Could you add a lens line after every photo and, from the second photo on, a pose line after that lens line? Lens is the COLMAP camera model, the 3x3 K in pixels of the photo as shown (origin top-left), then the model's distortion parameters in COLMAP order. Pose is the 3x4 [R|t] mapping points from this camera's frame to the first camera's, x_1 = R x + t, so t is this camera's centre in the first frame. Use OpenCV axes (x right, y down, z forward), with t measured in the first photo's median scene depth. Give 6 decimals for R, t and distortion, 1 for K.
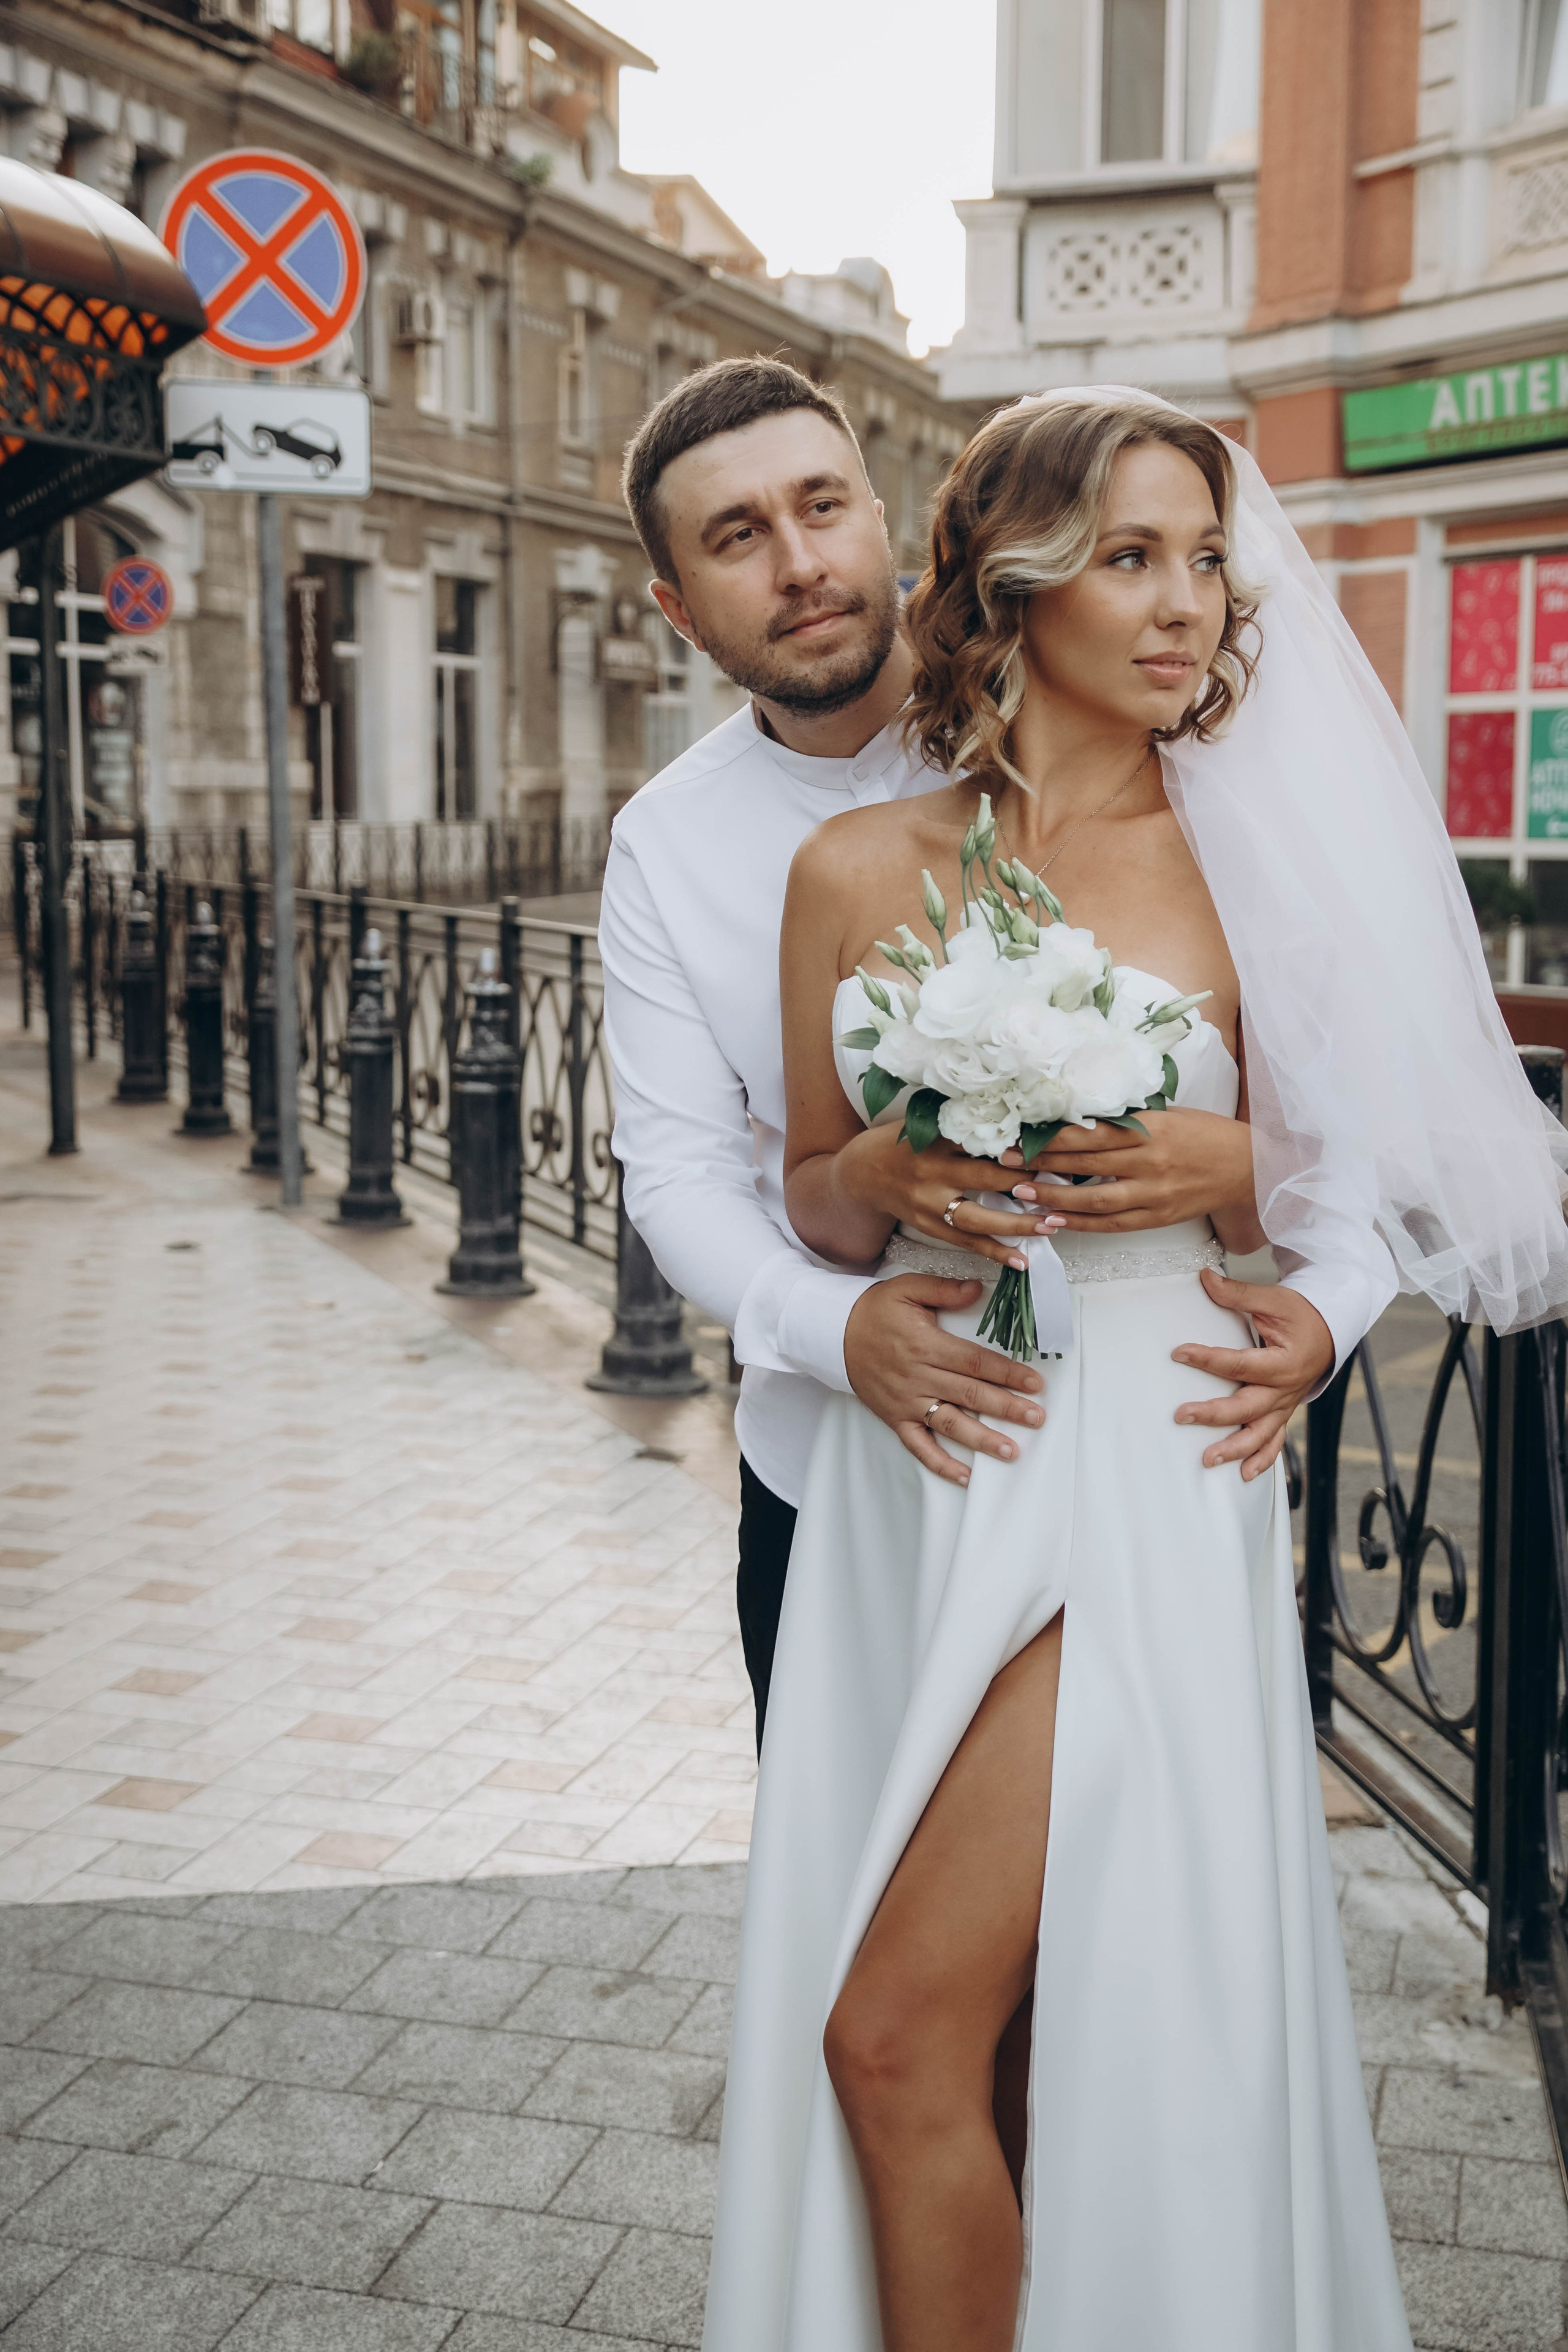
lens RADIAL K [[2986.7, 0, 784.0], [0, 2986.7, 1176.0], [0, 0, 1]] dist [0.002564, 0.098464]
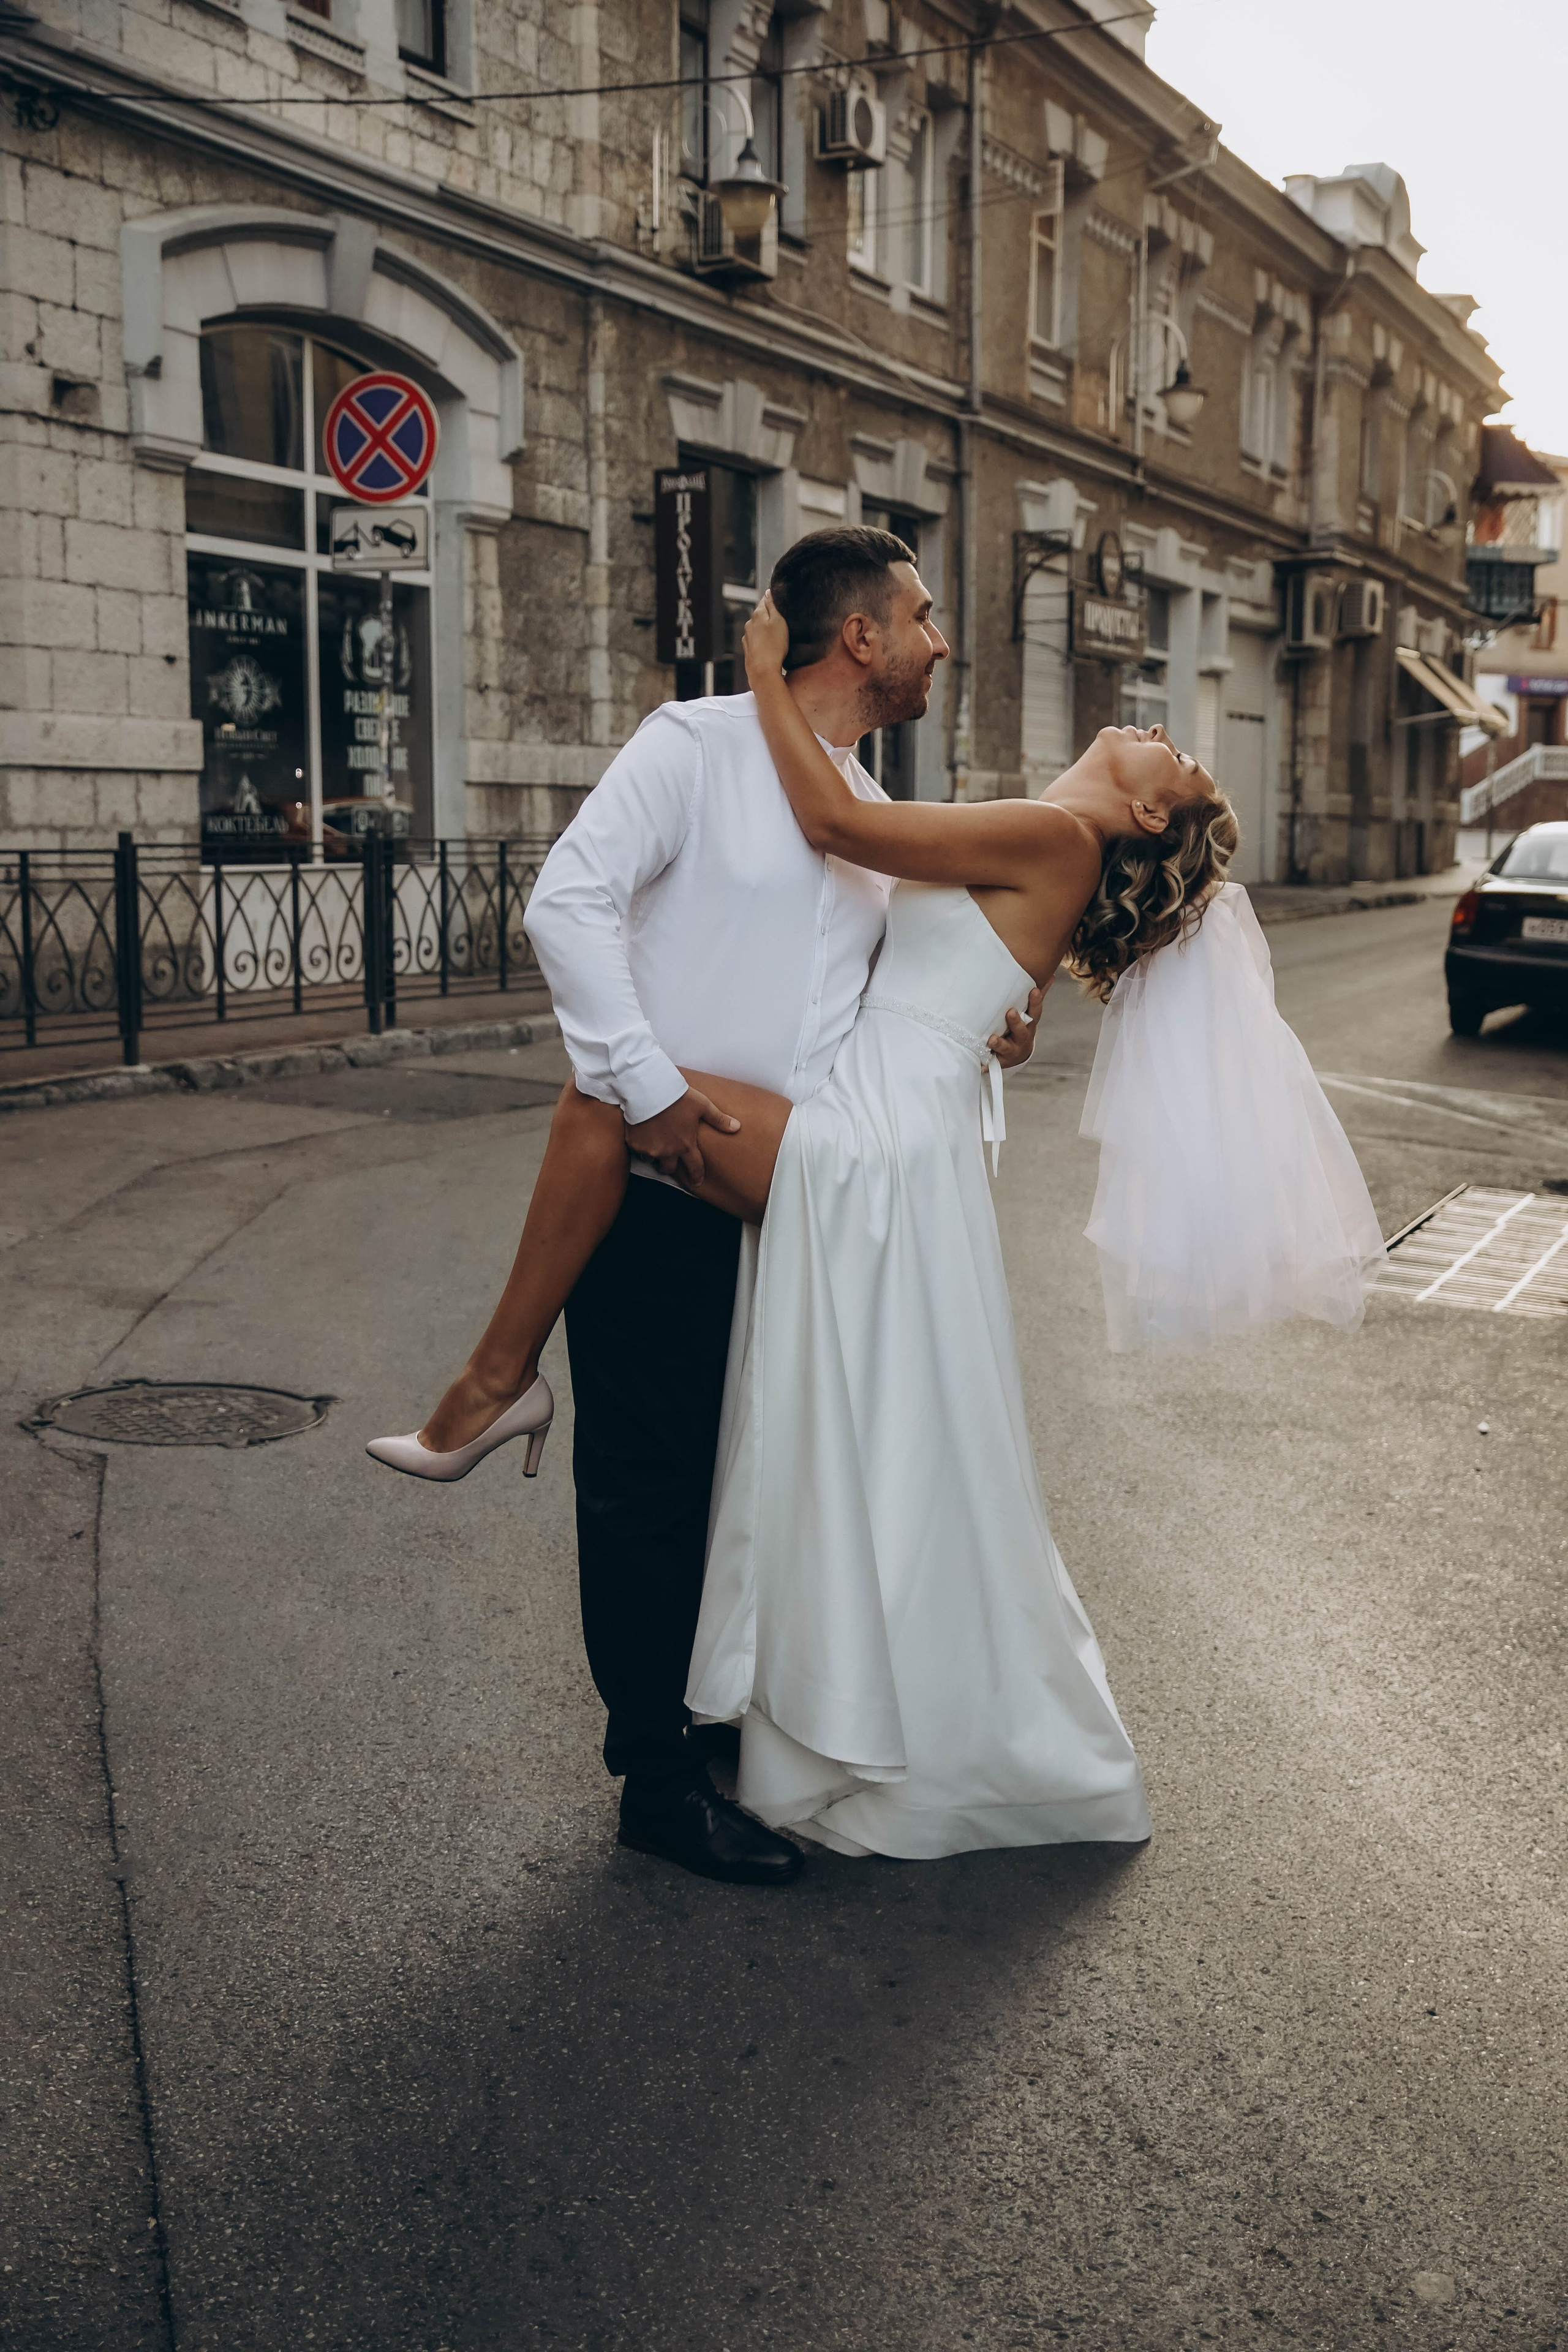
lens RADIAL K [[2524.0, 0, 796.4], [0, 2524.0, 1205.5], [0, 0, 1]] dist [-0.069712, 0.179737]
pose [[0.991912, 0.021173, -0.125146, -0.108977], [-0.018773, 0.999617, 0.020323, -0.085596], [0.125529, -0.017809, 0.991930, 0.799794]]
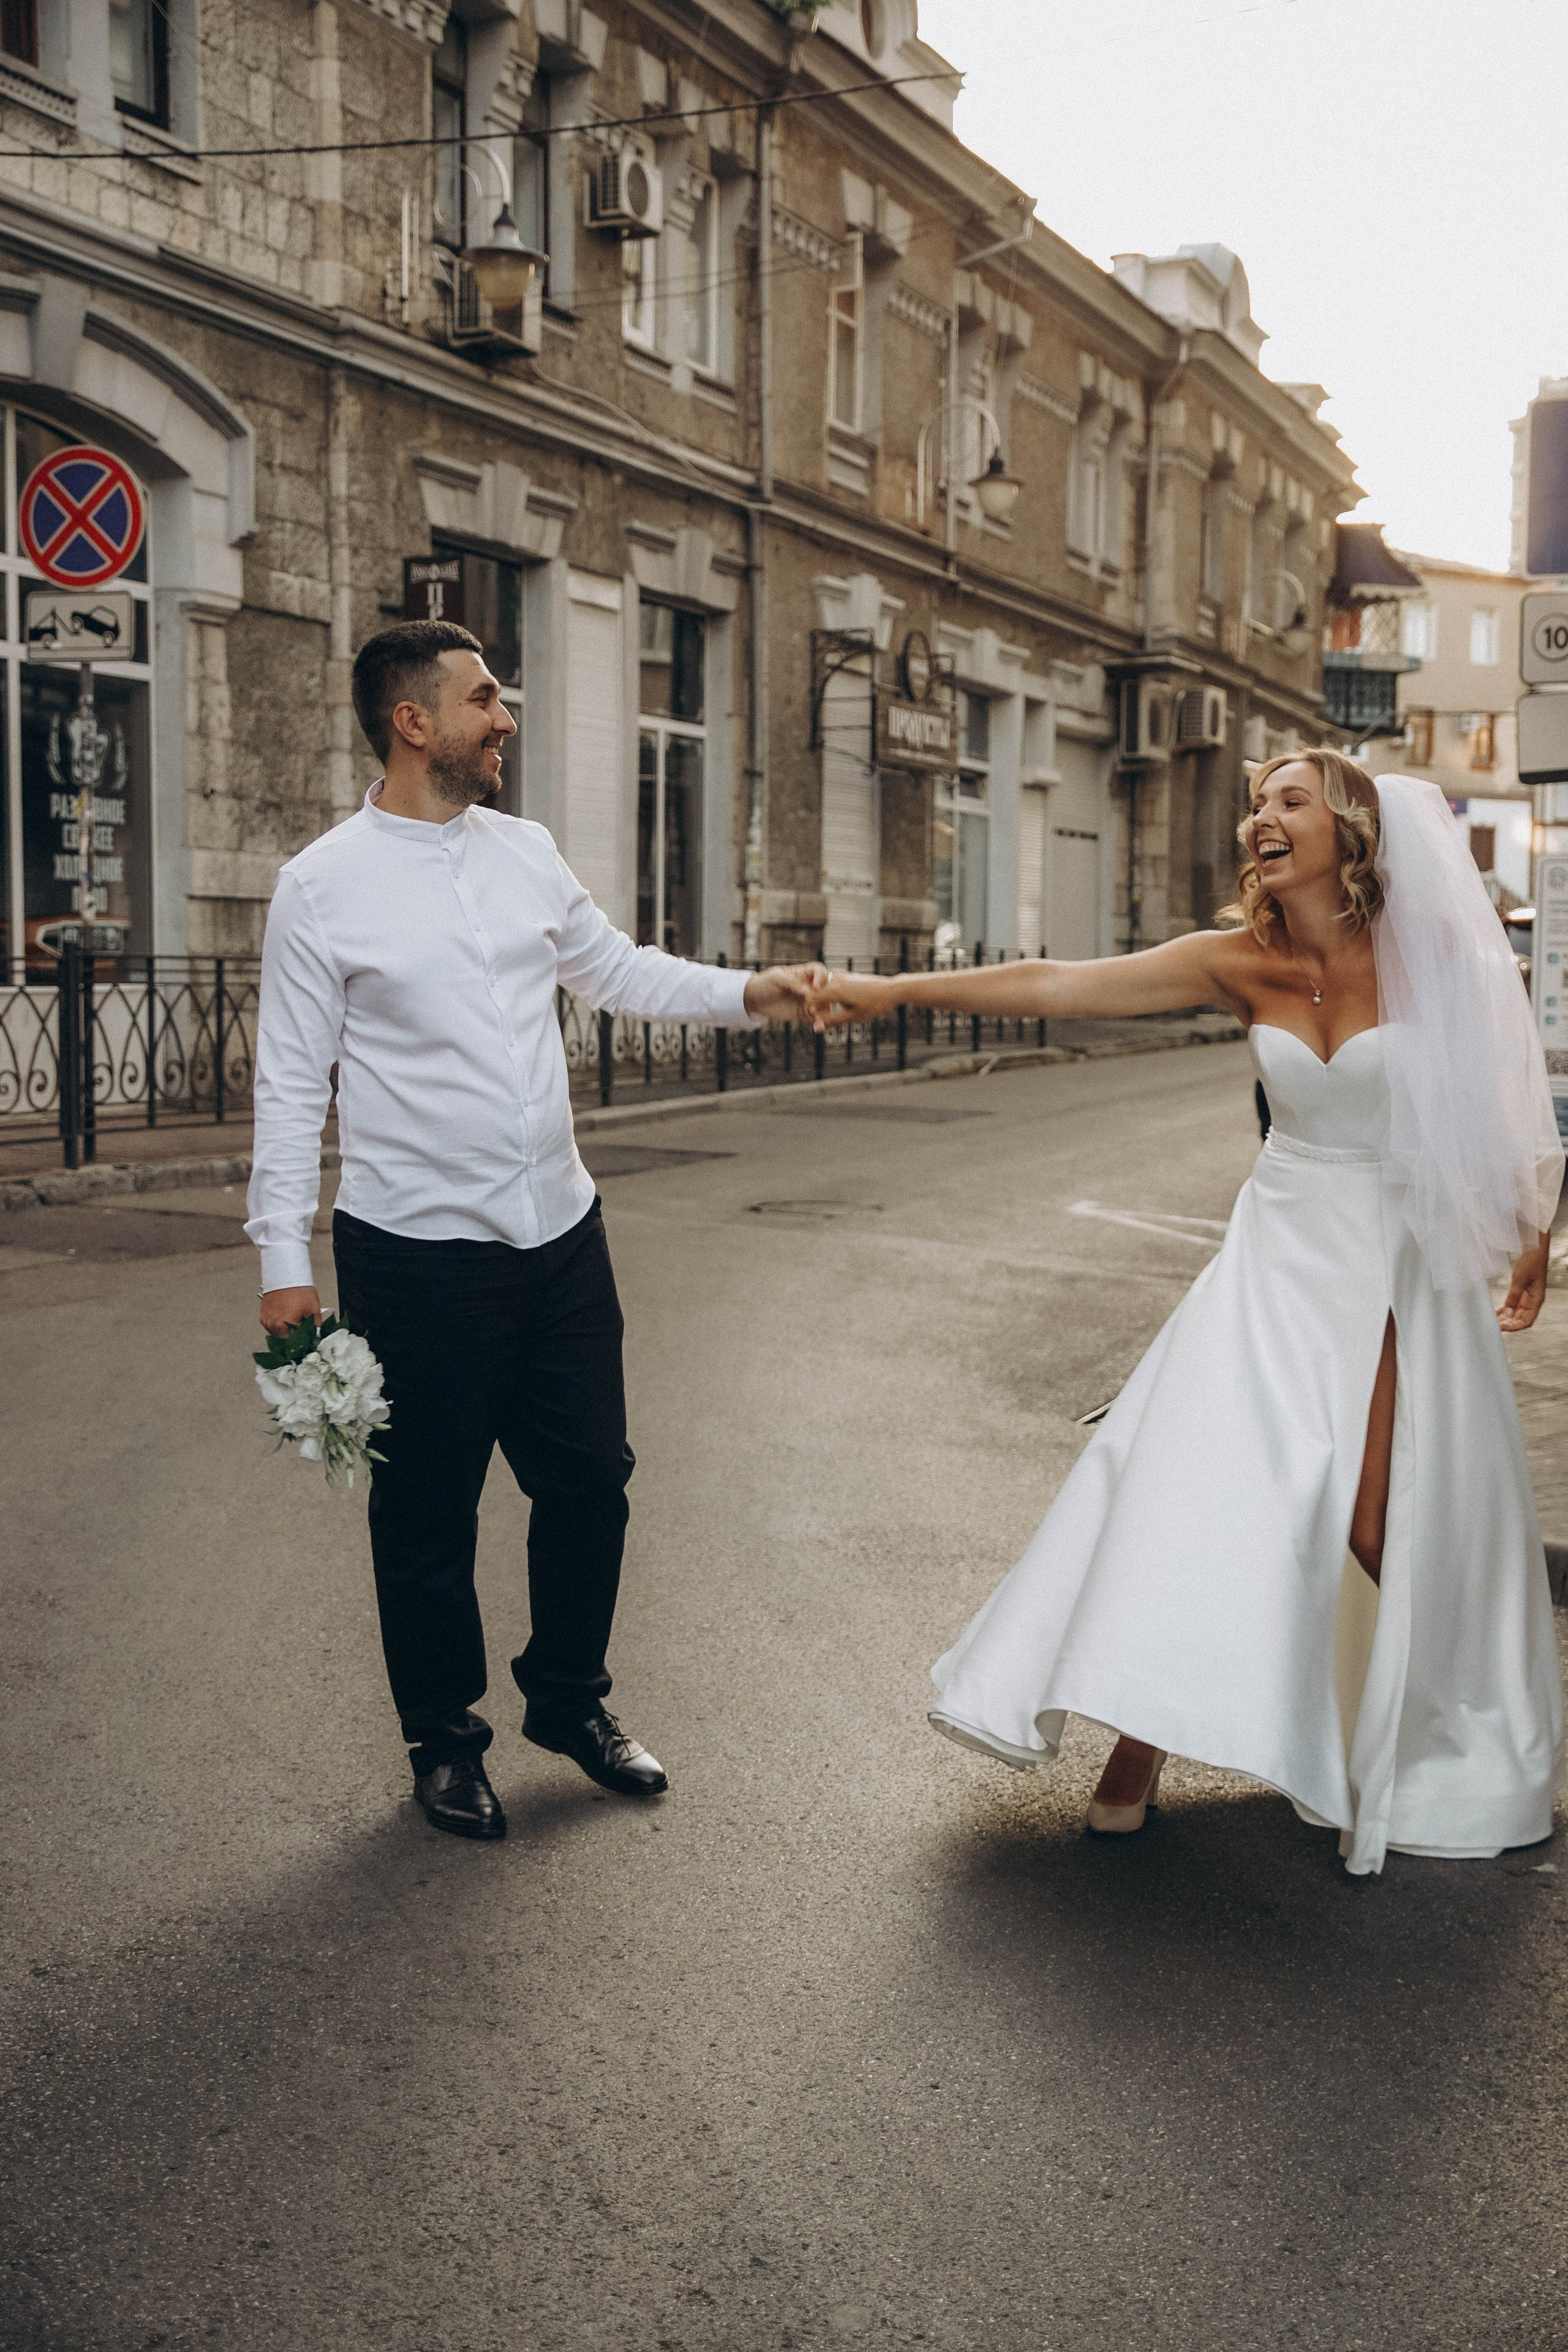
lens RADIAL K [[2836.2, 0, 795.2], [0, 2836.2, 1213.3], [0, 0, 1]] dist [-0.041262, 0.170251]
pose [[0.997911, 0.011769, -0.063530, -0.085039], [-0.014371, 0.999070, -0.040662, -0.078829], [0.062992, 0.041490, 0.997151, 0.782094]]
